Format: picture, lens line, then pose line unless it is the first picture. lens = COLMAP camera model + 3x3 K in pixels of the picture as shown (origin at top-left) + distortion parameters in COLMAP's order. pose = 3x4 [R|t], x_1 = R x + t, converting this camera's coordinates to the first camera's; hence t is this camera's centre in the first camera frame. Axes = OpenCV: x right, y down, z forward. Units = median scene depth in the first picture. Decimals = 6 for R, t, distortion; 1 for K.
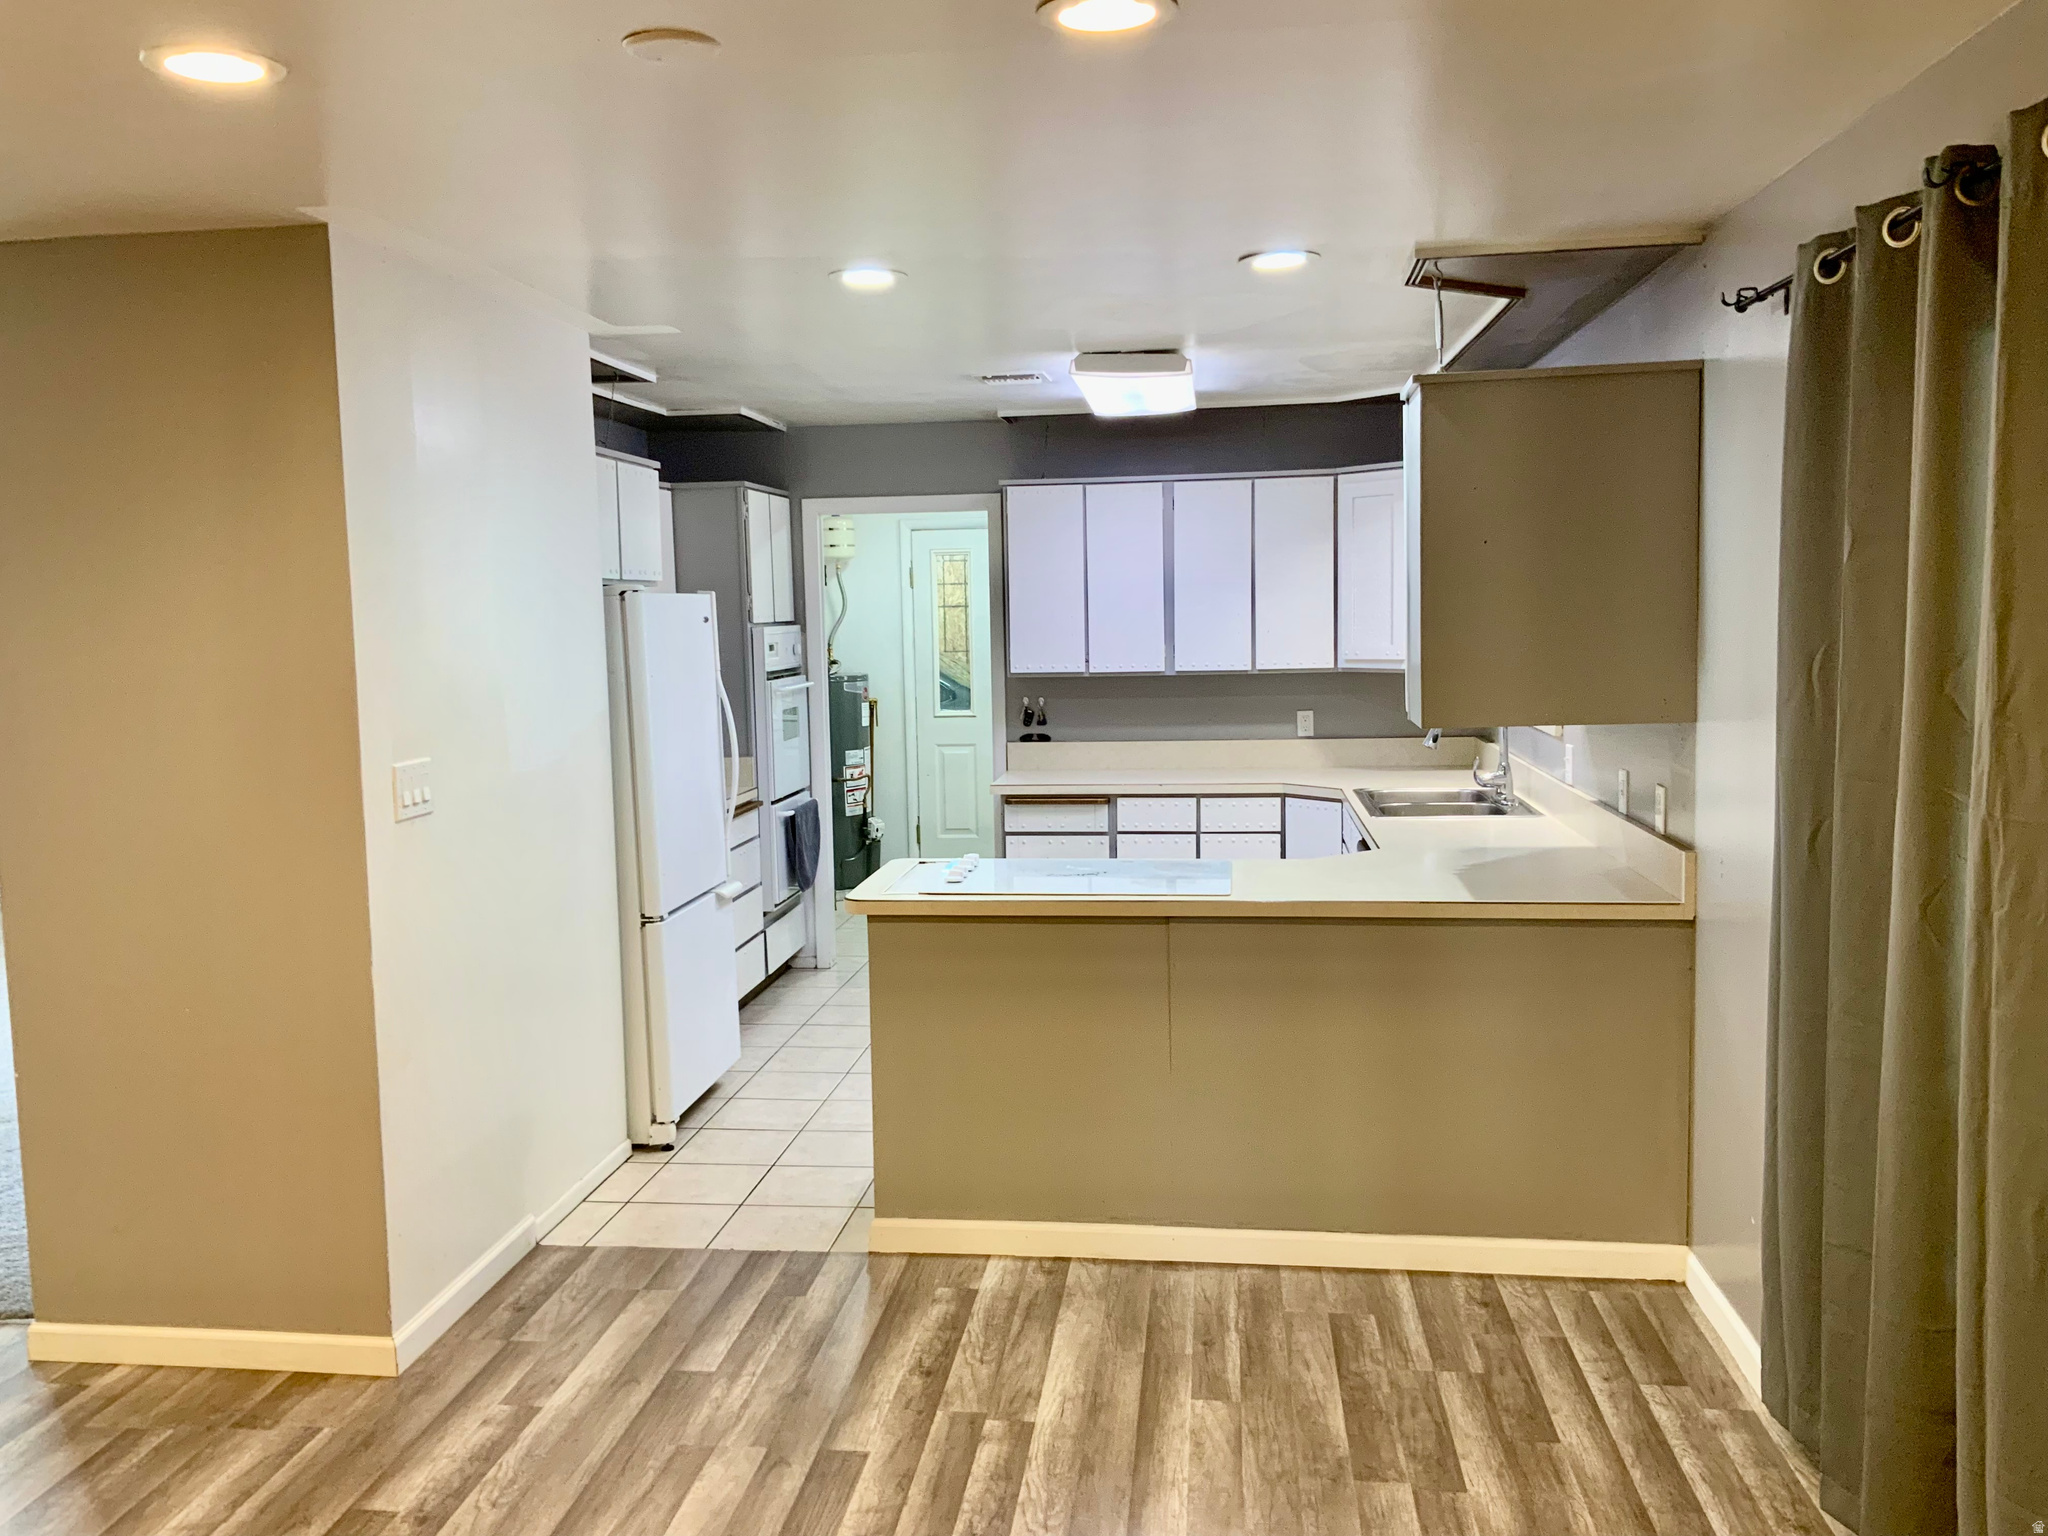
lens RADIAL K [[1692.9, 0, 996.8], [0, 1692.9, 743.8], [0, 0, 1]] dist [0.064817, -0.130028]
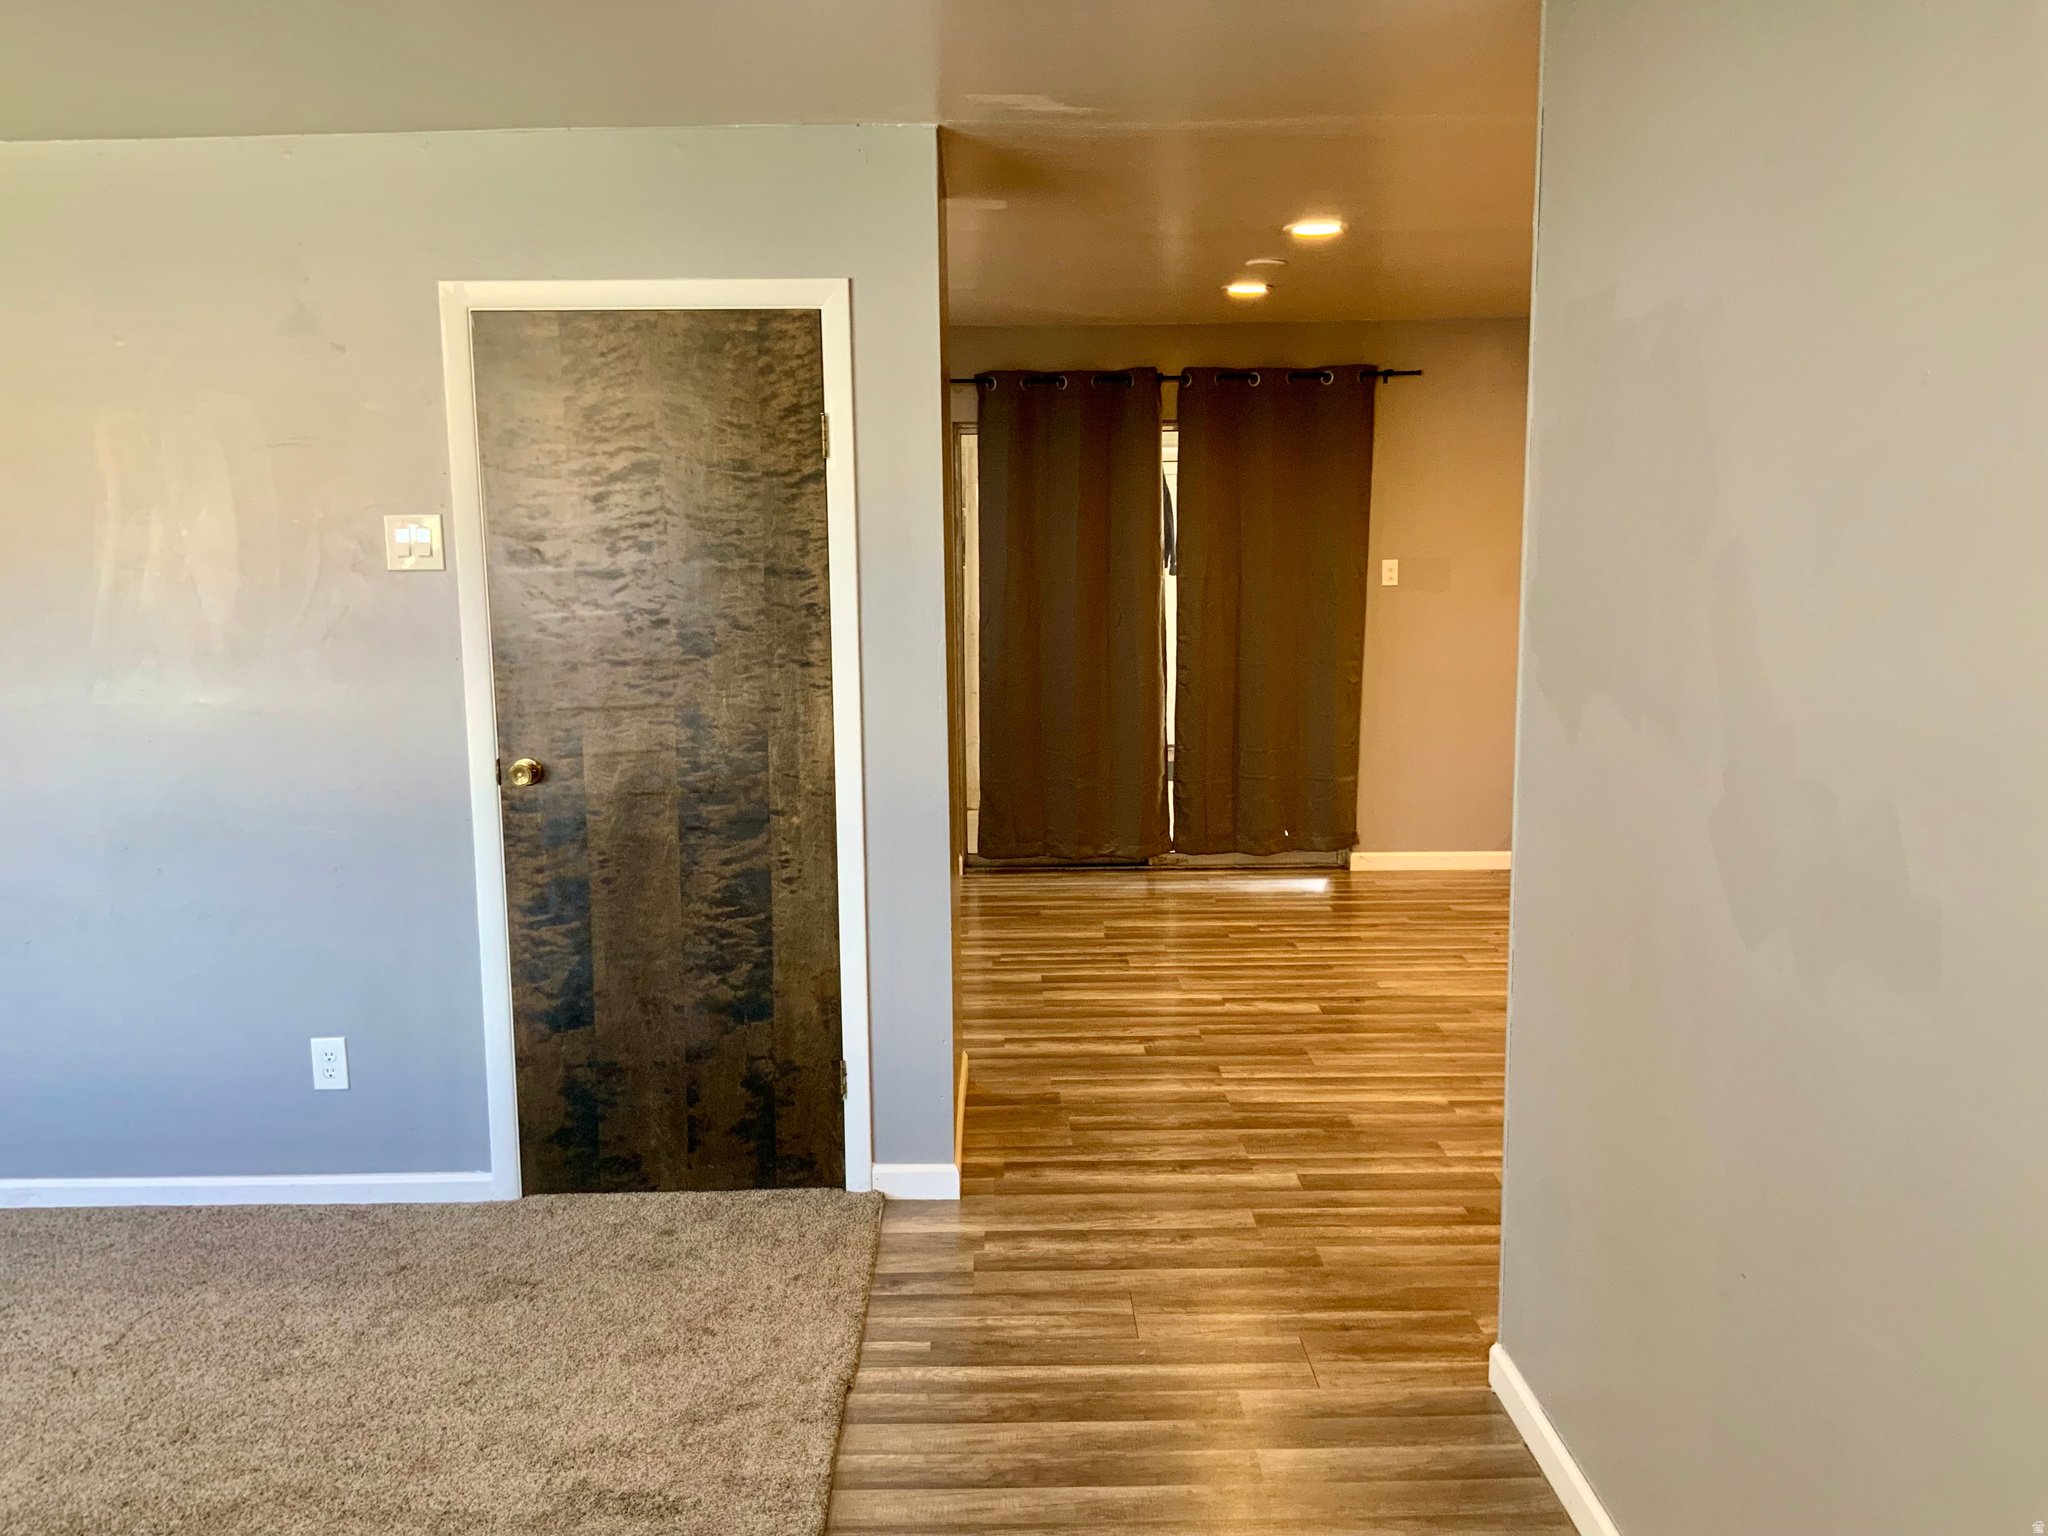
lens RADIAL K [[1692.9, 0, 1015.7], [0, 1692.9, 767.4], [0, 0, 1]] dist [0.064817, -0.130028]
pose [[-0.137232, -0.118134, 0.983469, -1.497909], [0.099407, 0.986208, 0.132334, -0.037147], [-0.985538, 0.115924, -0.123596, 1.007474]]
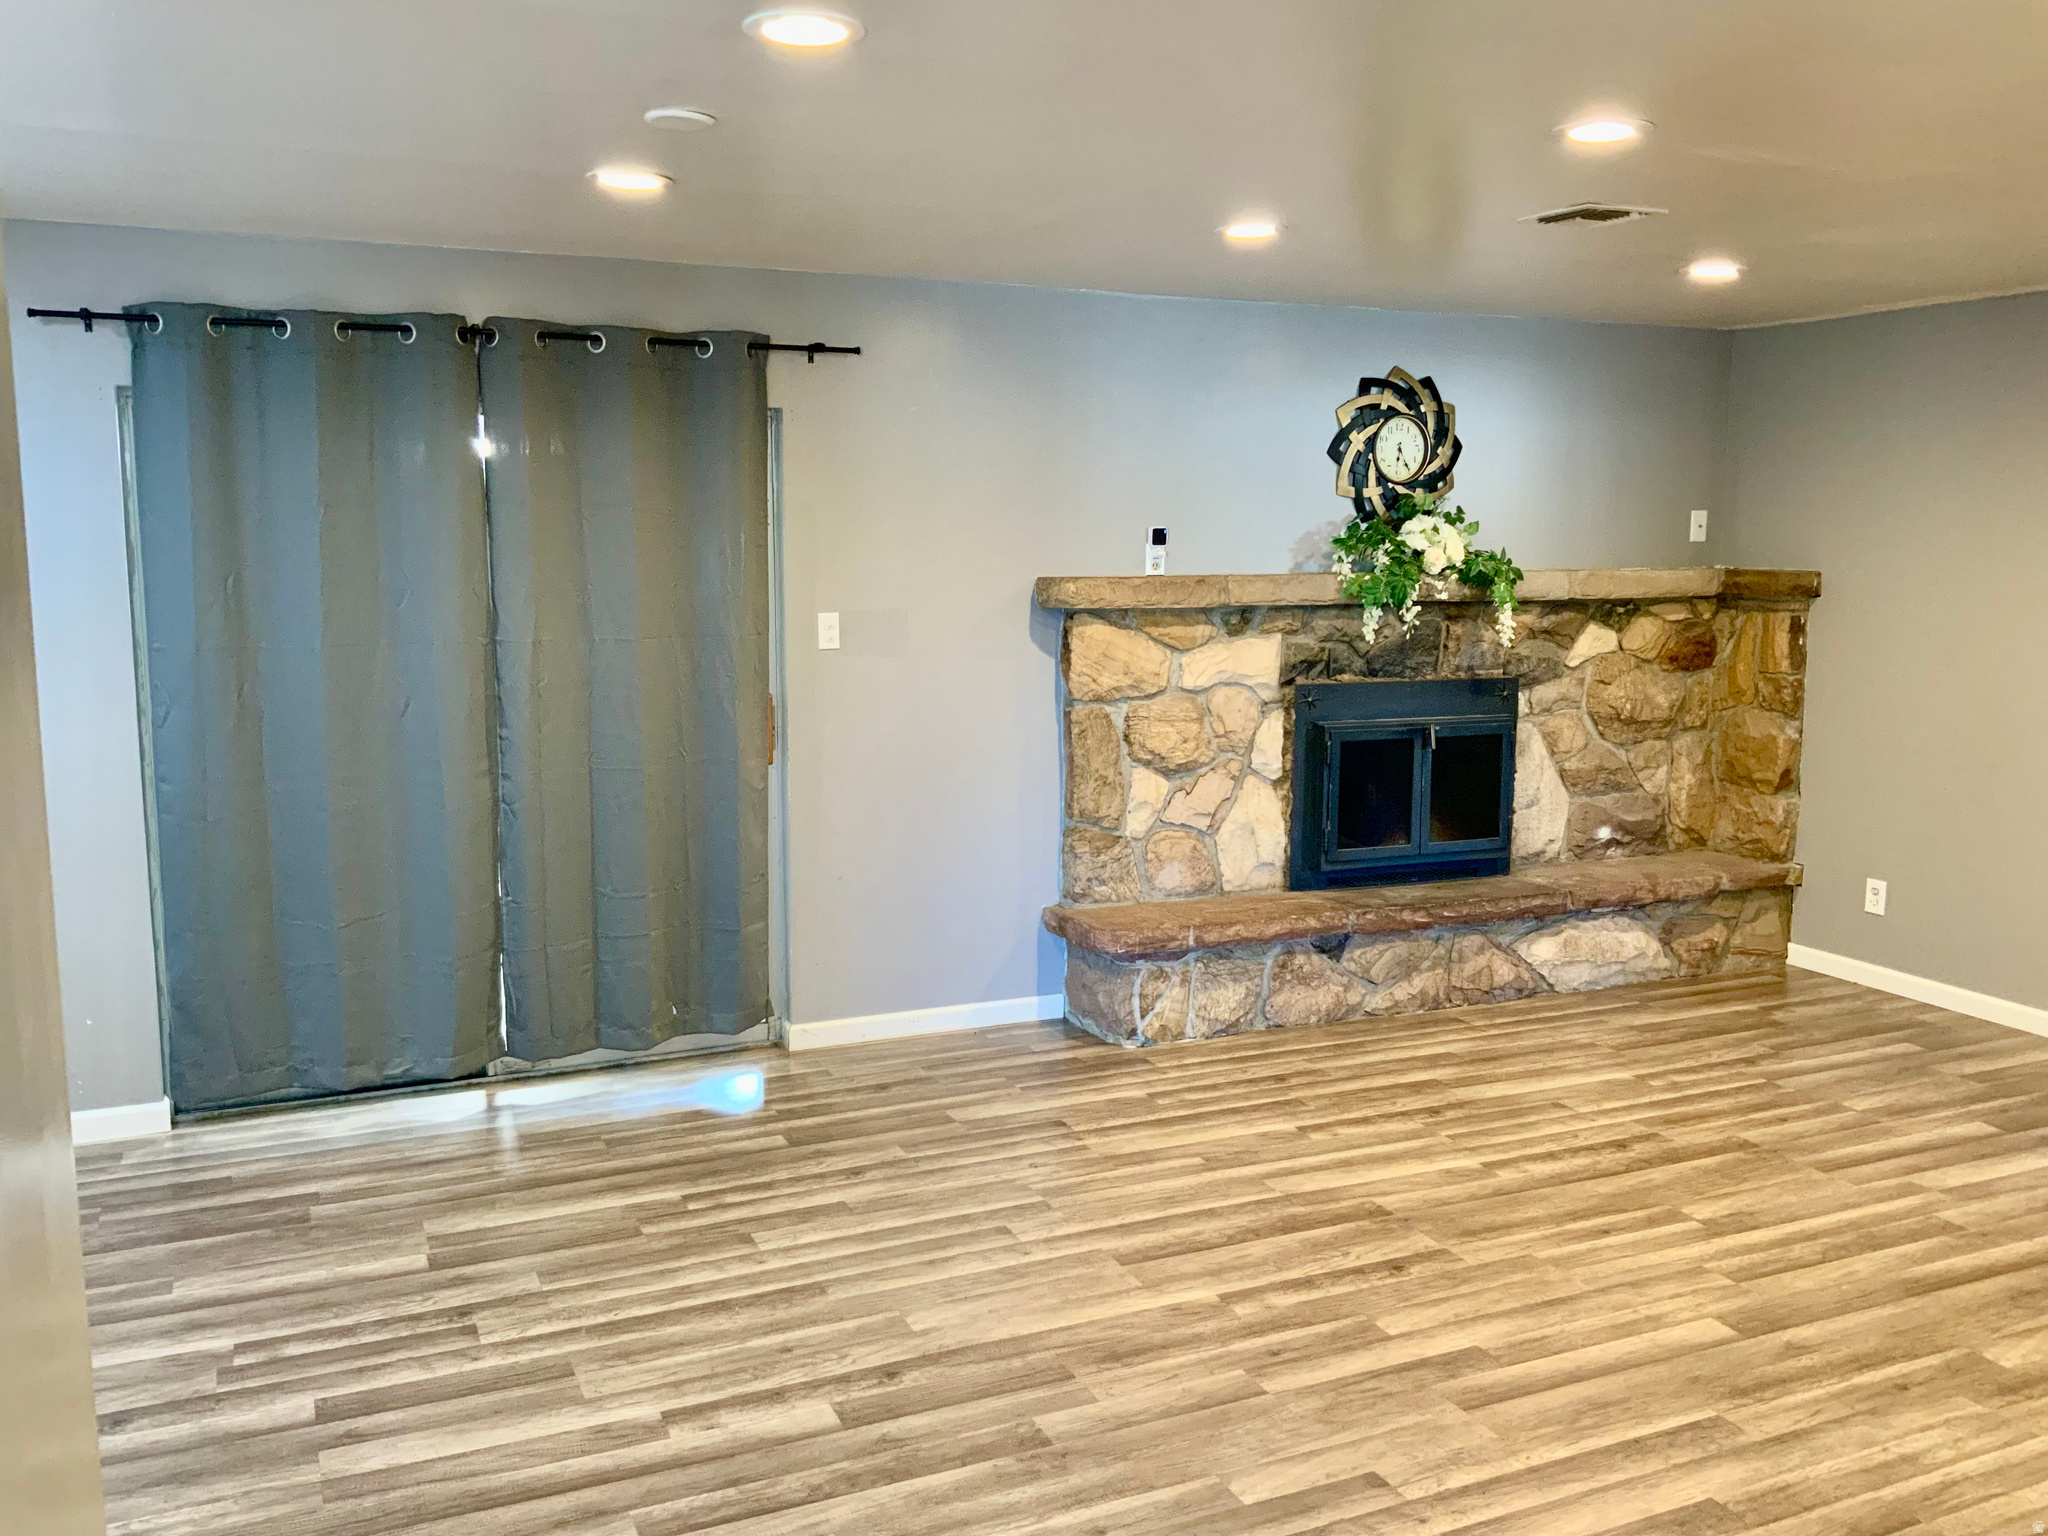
lens RADIAL K [[1692.9, 0, 1013.2], [0, 1692.9, 767.0], [0, 0, 1]] dist [0.064817, -0.130028]
pose [[-0.517488, -0.099846, 0.849845, -0.894739], [0.084555, 0.982342, 0.166900, -0.062394], [-0.851502, 0.158227, -0.499908, 0.897849]]
